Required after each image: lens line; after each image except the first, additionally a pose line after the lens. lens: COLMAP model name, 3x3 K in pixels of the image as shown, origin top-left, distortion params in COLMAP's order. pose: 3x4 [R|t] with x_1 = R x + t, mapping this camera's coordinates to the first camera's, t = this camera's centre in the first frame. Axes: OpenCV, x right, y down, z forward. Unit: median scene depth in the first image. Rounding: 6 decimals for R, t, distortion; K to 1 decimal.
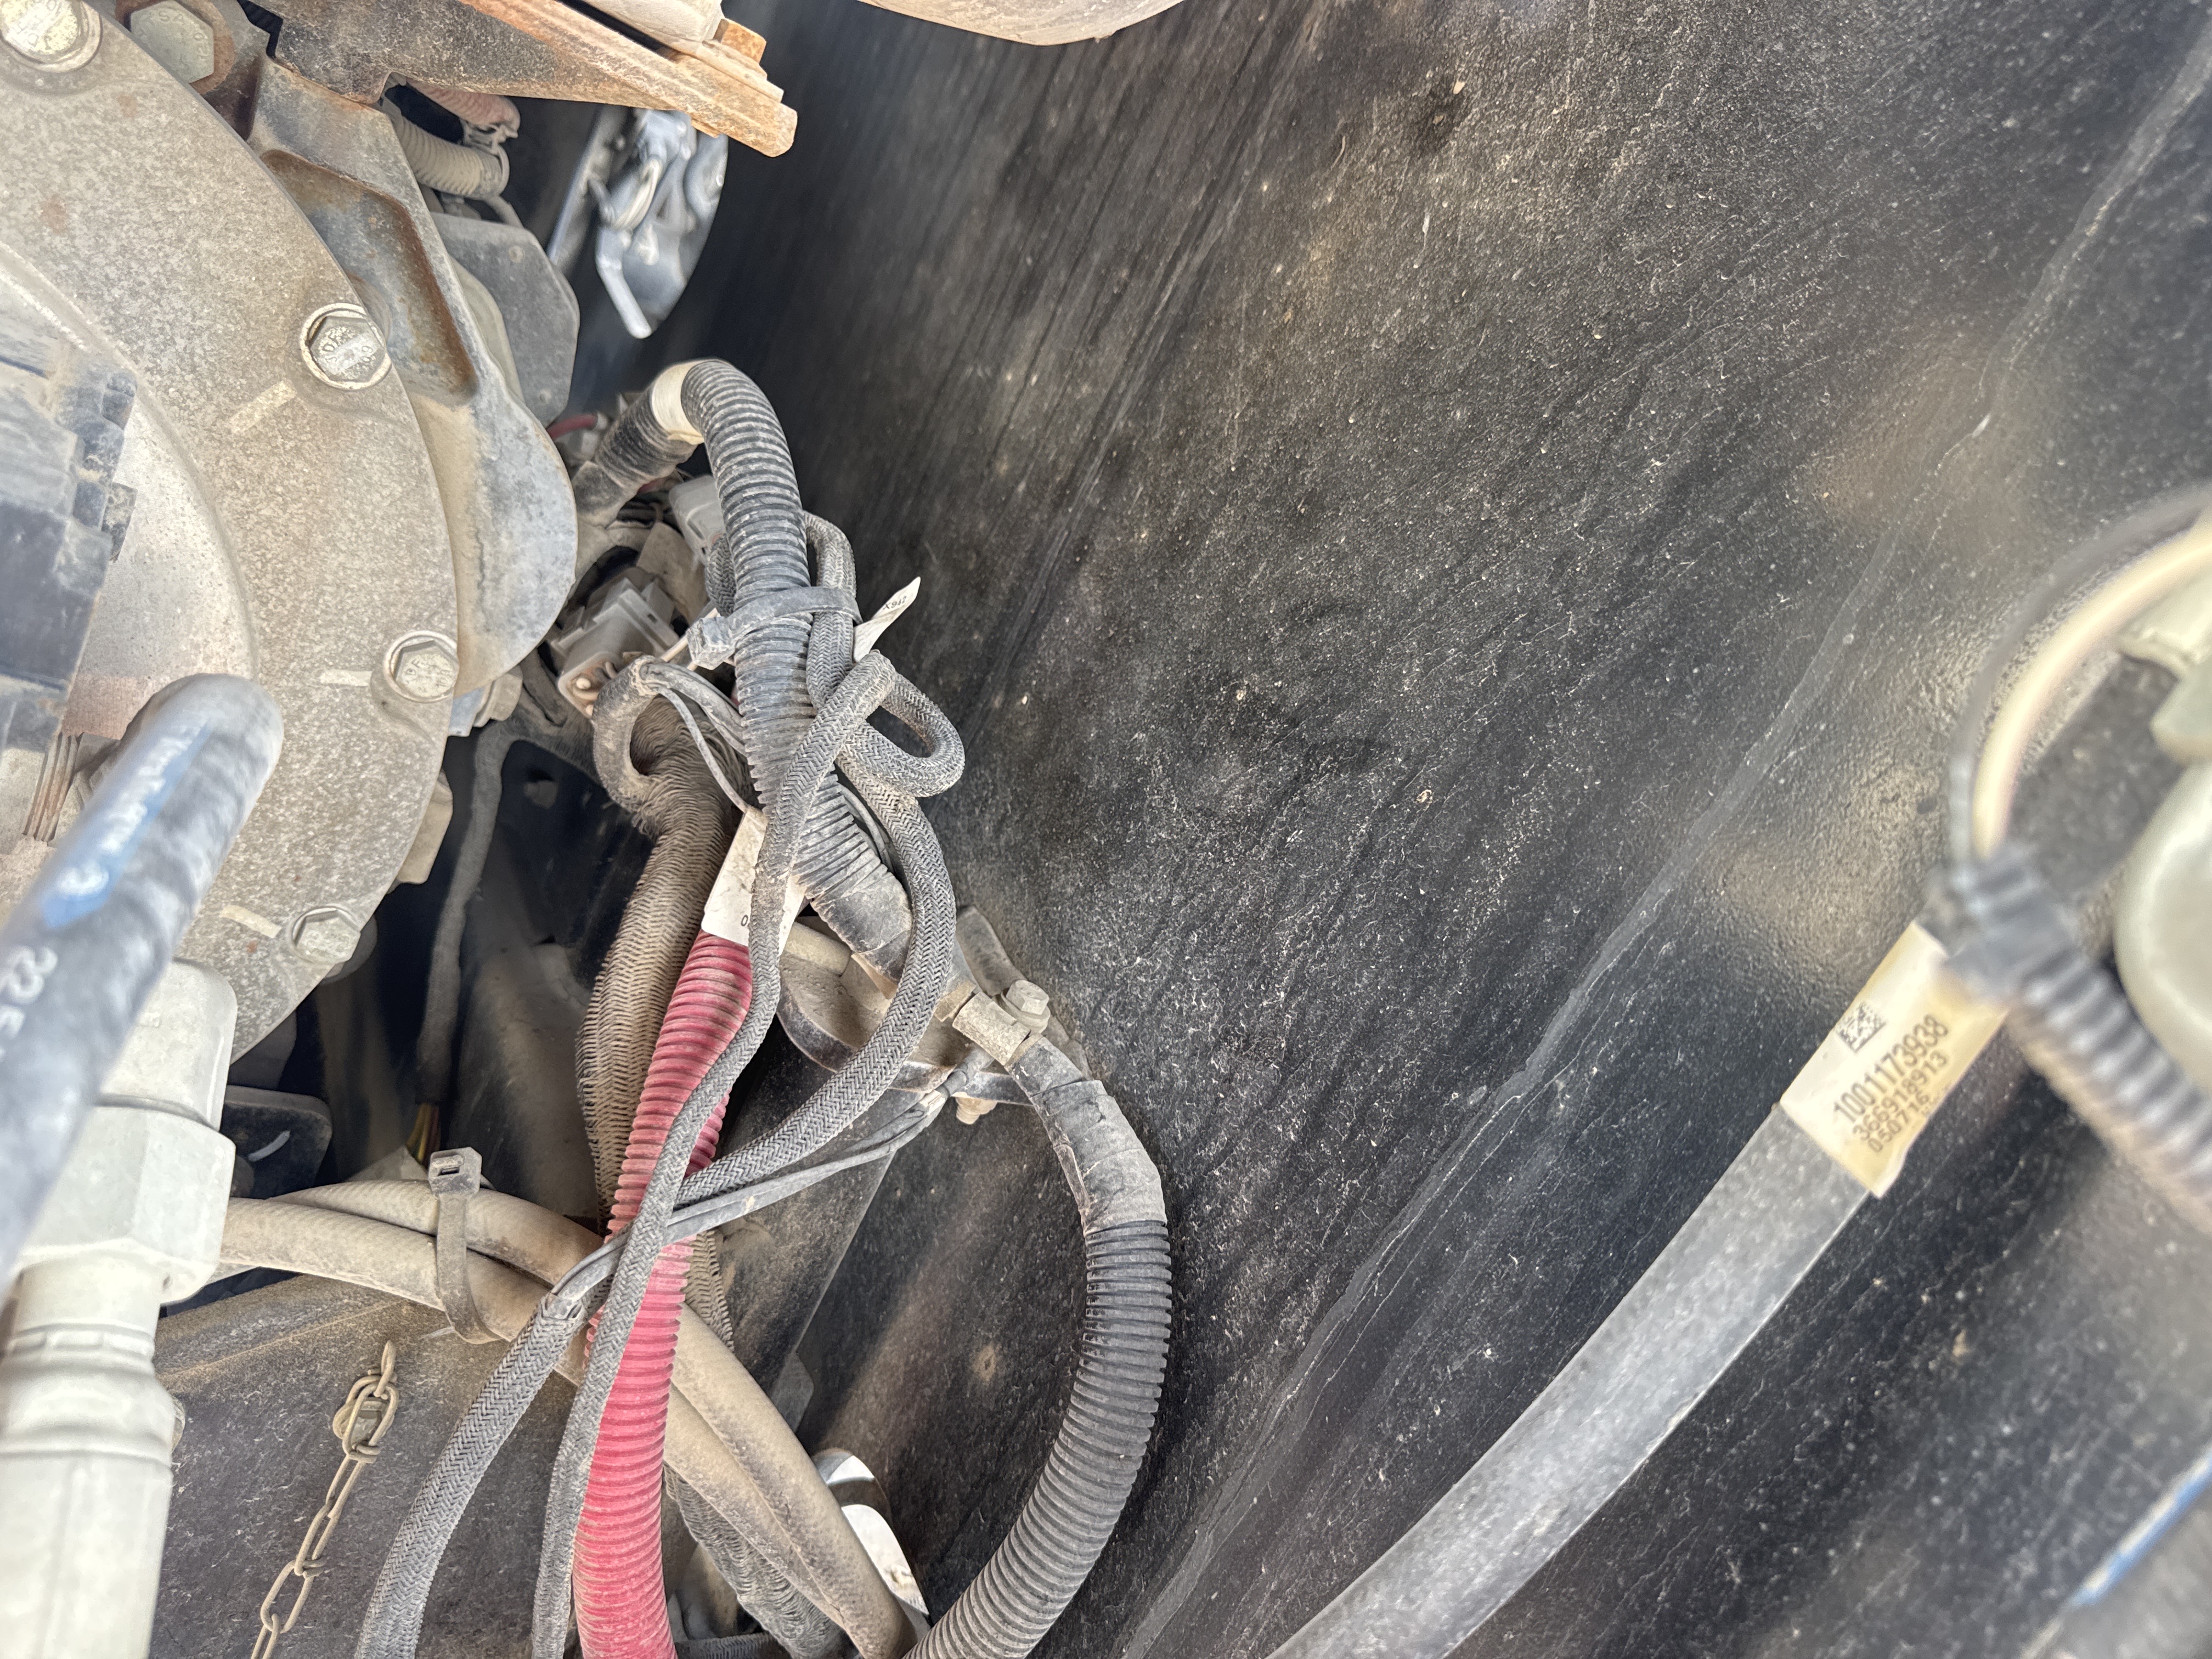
lens RADIAL K [[1664.3, 0, 961.9], [0, 1664.3, 828.8], [0, 0, 1]] dist [0.036656, -0.102391]
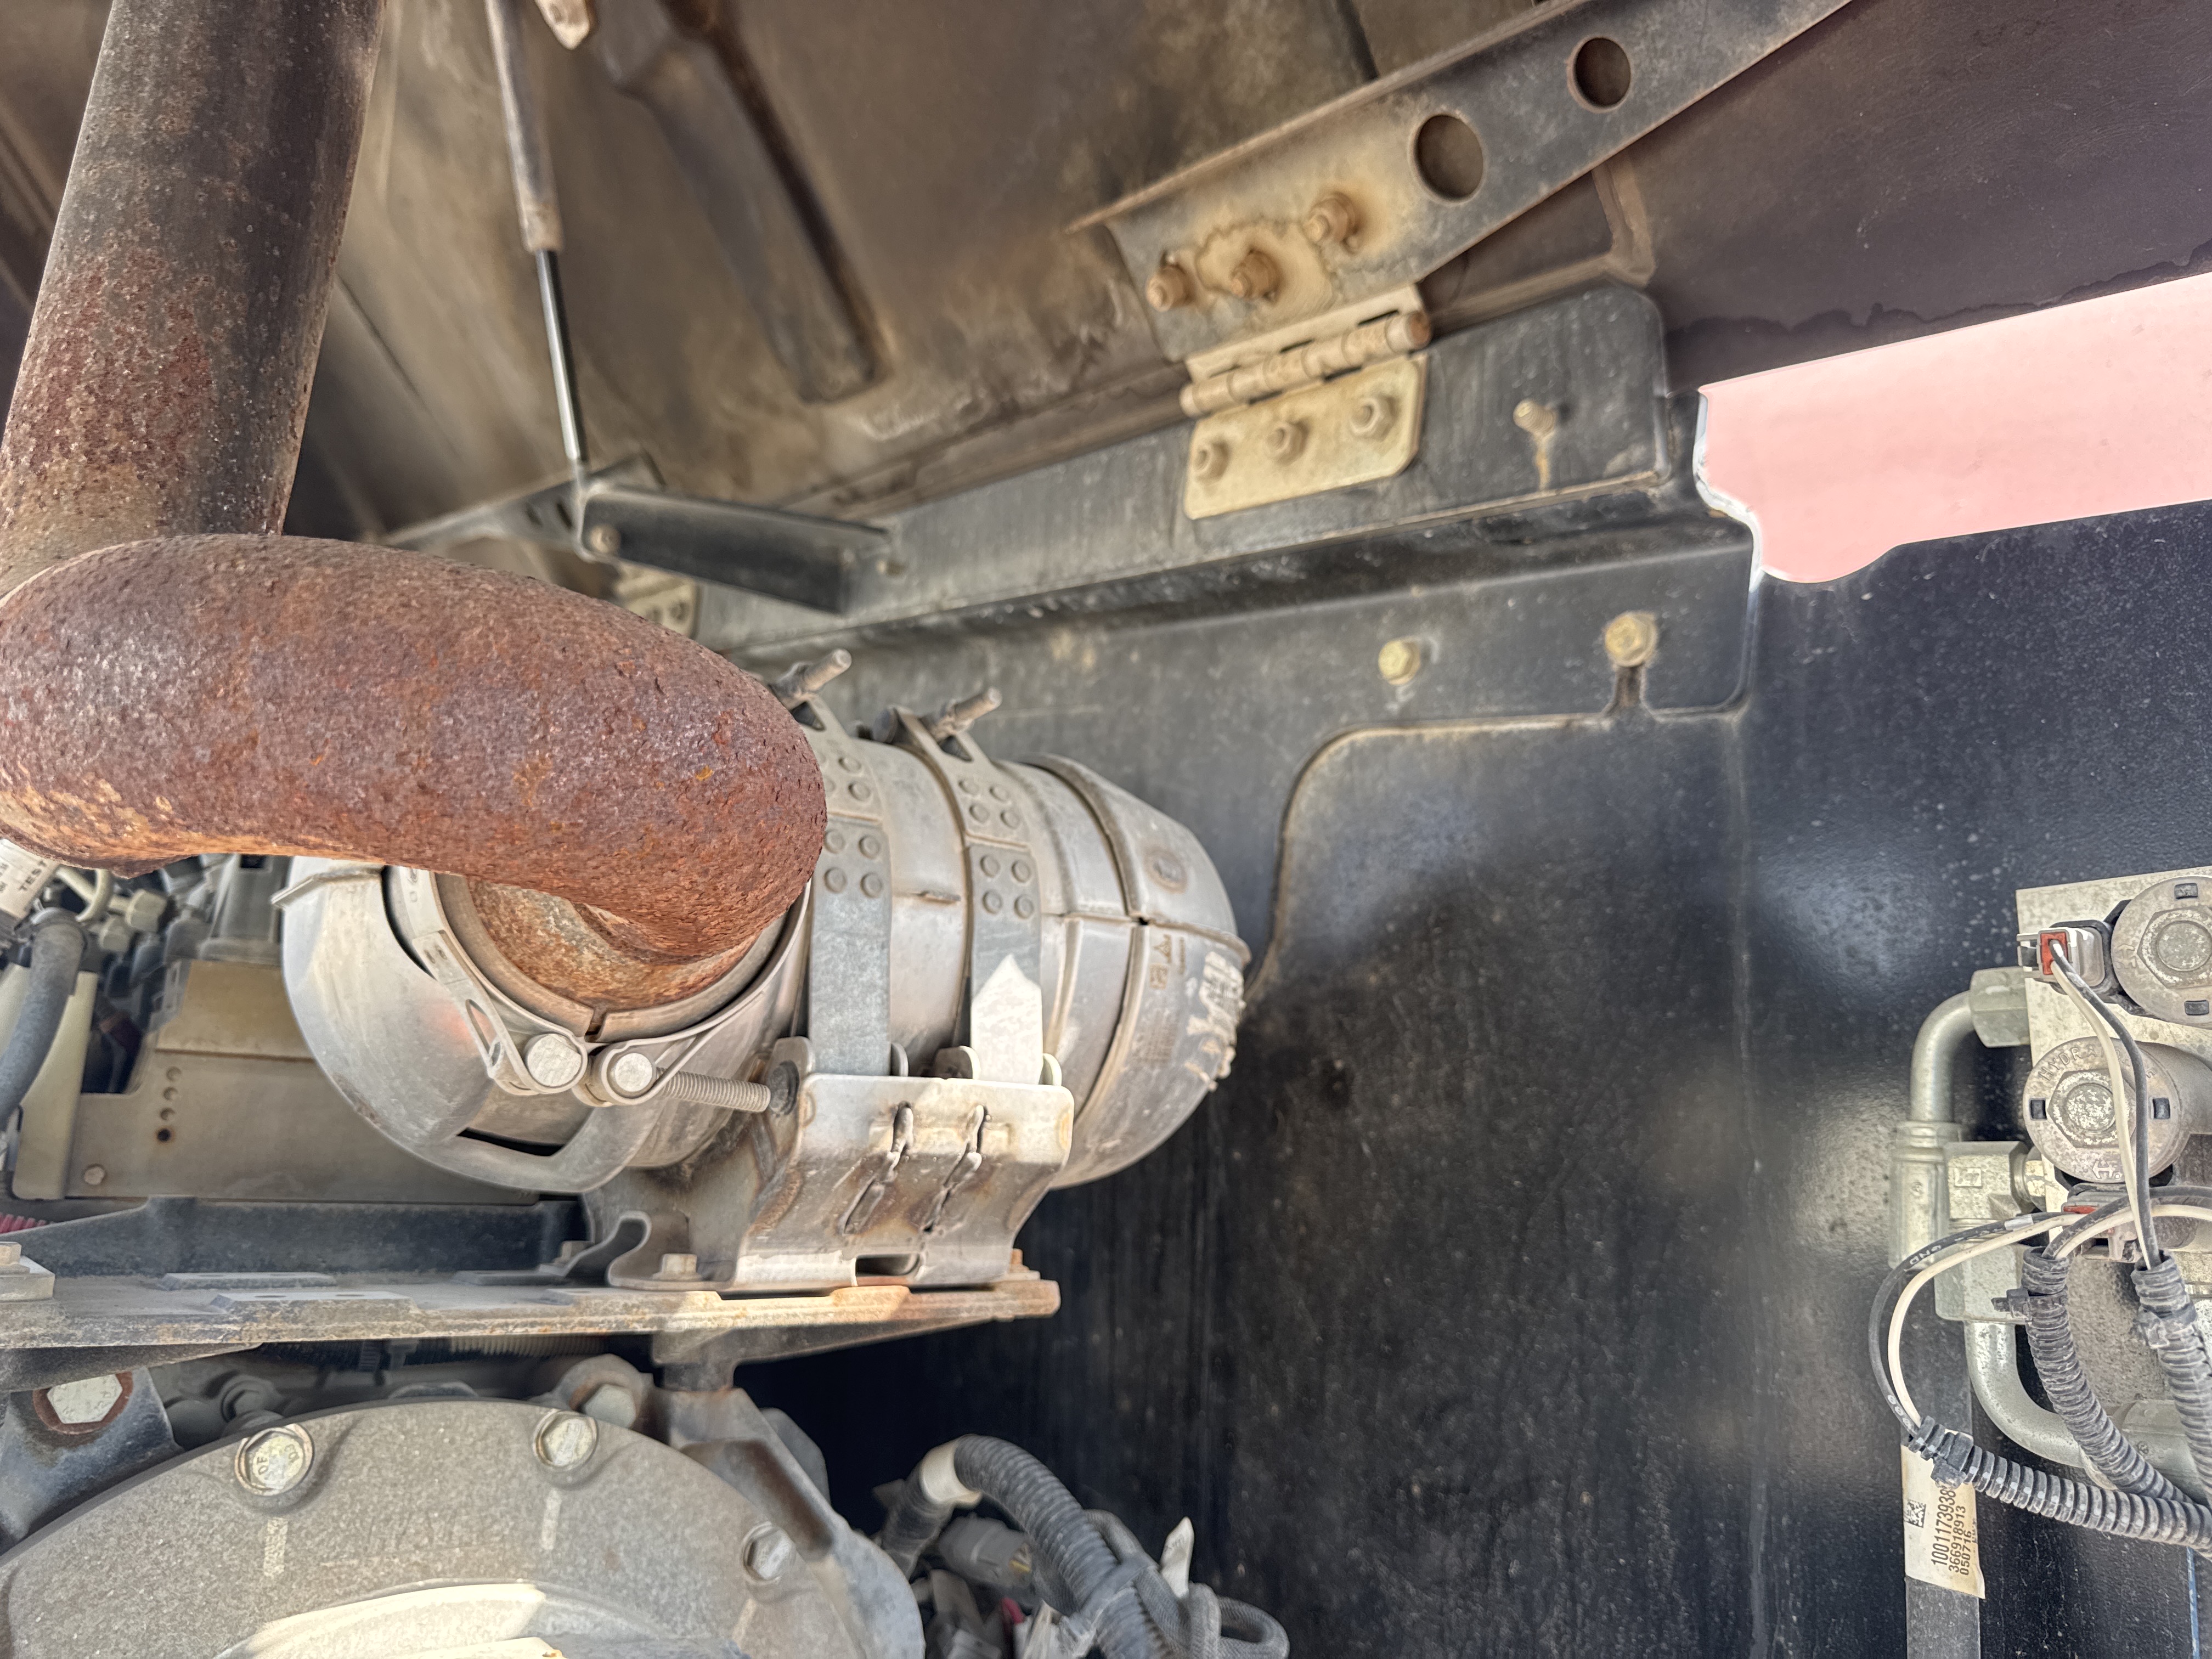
lens RADIAL K [[1652.1, 0, 1114.6], [0, 1652.1, 852.6], [0, 0, 1]] dist [-0.008807, -0.005556]
pose [[0.889015, -0.362331, 0.279944, -0.286147], [0.450802, 0.799698, -0.396560, -0.083094], [-0.080185, 0.478748, 0.874283, -0.505027]]
